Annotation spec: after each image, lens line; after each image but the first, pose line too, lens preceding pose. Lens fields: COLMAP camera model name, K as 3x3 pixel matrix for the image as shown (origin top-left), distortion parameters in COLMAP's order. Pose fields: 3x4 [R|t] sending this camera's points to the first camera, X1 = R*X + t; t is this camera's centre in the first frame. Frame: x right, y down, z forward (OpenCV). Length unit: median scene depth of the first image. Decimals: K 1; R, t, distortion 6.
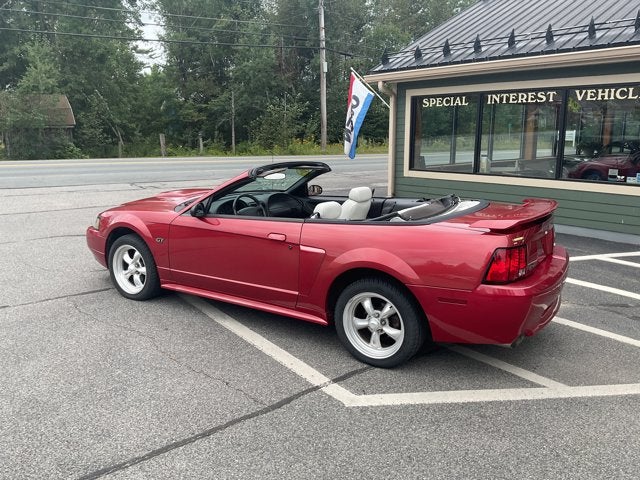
lens RADIAL K [[527.7, 0, 314.8], [0, 527.7, 243.6], [0, 0, 1]] dist [0.059788, -0.111718]
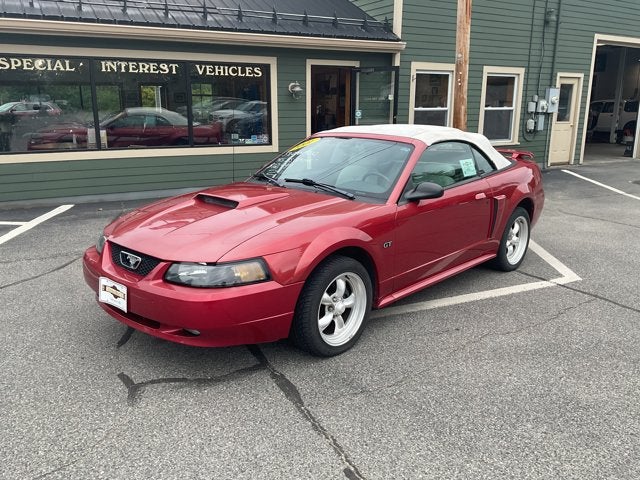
lens RADIAL K [[527.7, 0, 318.2], [0, 527.7, 246.2], [0, 0, 1]] dist [0.059788, -0.111718]
pose [[0.175703, -0.252779, 0.951436, -0.937169], [0.203602, 0.954906, 0.216102, -0.170946], [-0.963159, 0.155744, 0.219246, 0.850879]]
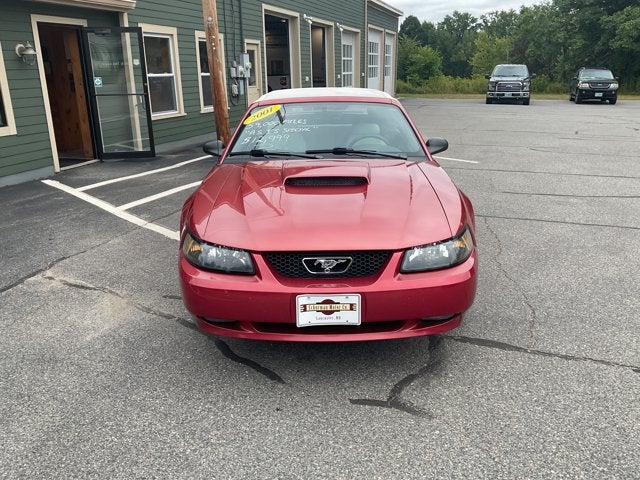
lens RADIAL K [[527.7, 0, 319.9], [0, 527.7, 242.5], [0, 0, 1]] dist [0.059788, -0.111718]
pose [[-0.539014, -0.253163, 0.803351, -0.780572], [0.190085, 0.892597, 0.408826, -0.286217], [-0.820568, 0.373068, -0.432999, 1.405386]]
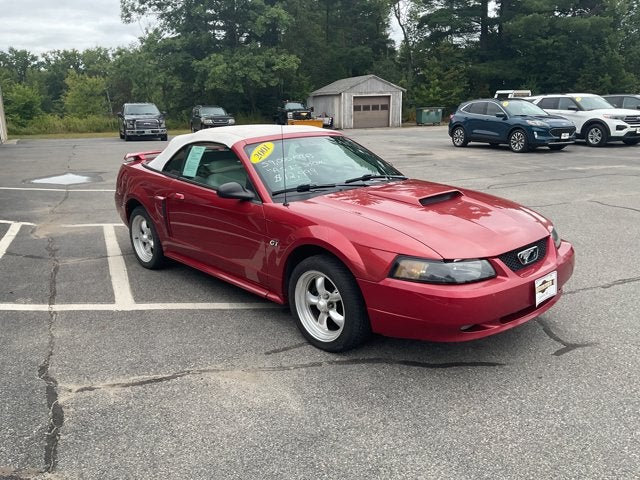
lens RADIAL K [[527.7, 0, 318.4], [0, 527.7, 236.4], [0, 0, 1]] dist [0.059788, -0.111718]
pose [[-0.967354, -0.044025, 0.249575, -0.314410], [0.072161, 0.896181, 0.437781, -0.379558], [-0.242937, 0.441499, -0.863748, 1.786776]]
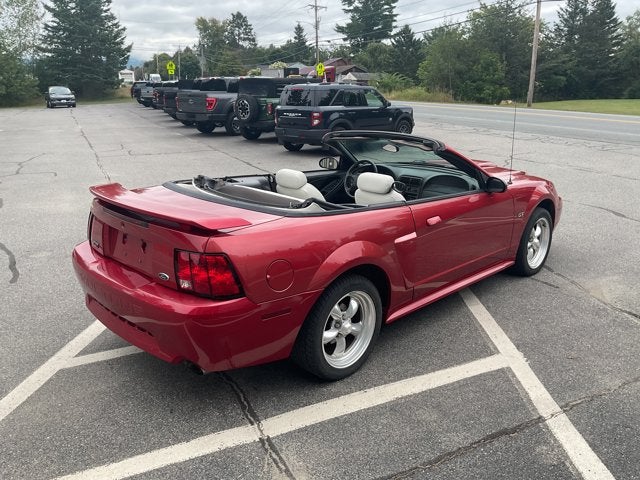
lens RADIAL K [[527.7, 0, 318.8], [0, 527.7, 238.4], [0, 0, 1]] dist [0.059788, -0.111718]
pose [[-0.208131, 0.261936, -0.942375, 0.815162], [-0.209988, 0.929042, 0.304607, -0.226005], [0.955294, 0.261285, -0.138359, 1.010126]]
